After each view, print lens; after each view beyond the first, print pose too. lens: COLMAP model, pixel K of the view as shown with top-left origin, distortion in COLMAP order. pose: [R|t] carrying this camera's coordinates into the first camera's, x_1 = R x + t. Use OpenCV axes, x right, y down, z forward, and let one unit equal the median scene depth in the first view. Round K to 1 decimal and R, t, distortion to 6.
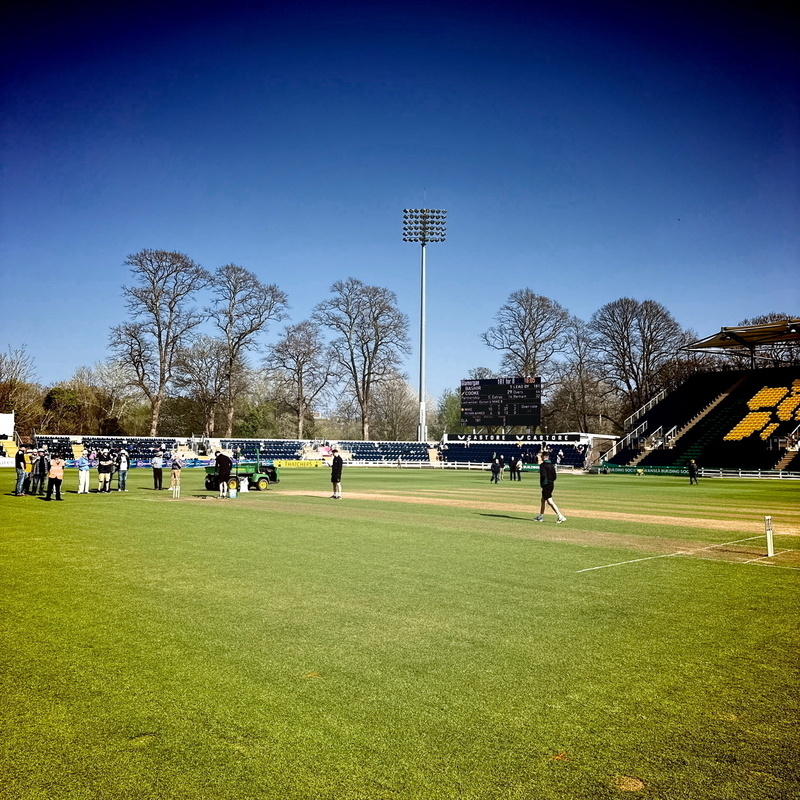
lens RADIAL K [[758.8, 0, 400.0], [0, 758.8, 400.0], [0, 0, 1]] dist [0.132910, -0.001866]
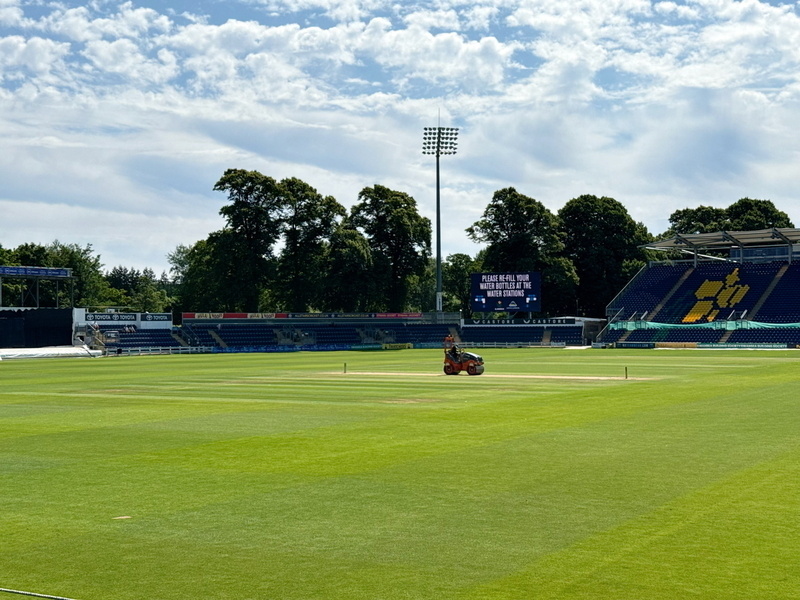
lens RADIAL K [[1154.5, 0, 400.0], [0, 1154.5, 300.0], [0, 0, 1]] dist [0.257569, -0.573001]
pose [[0.972811, -0.015043, 0.231113, -0.473960], [0.002492, 0.998511, 0.054503, -0.087935], [-0.231589, -0.052445, 0.971399, -0.775066]]
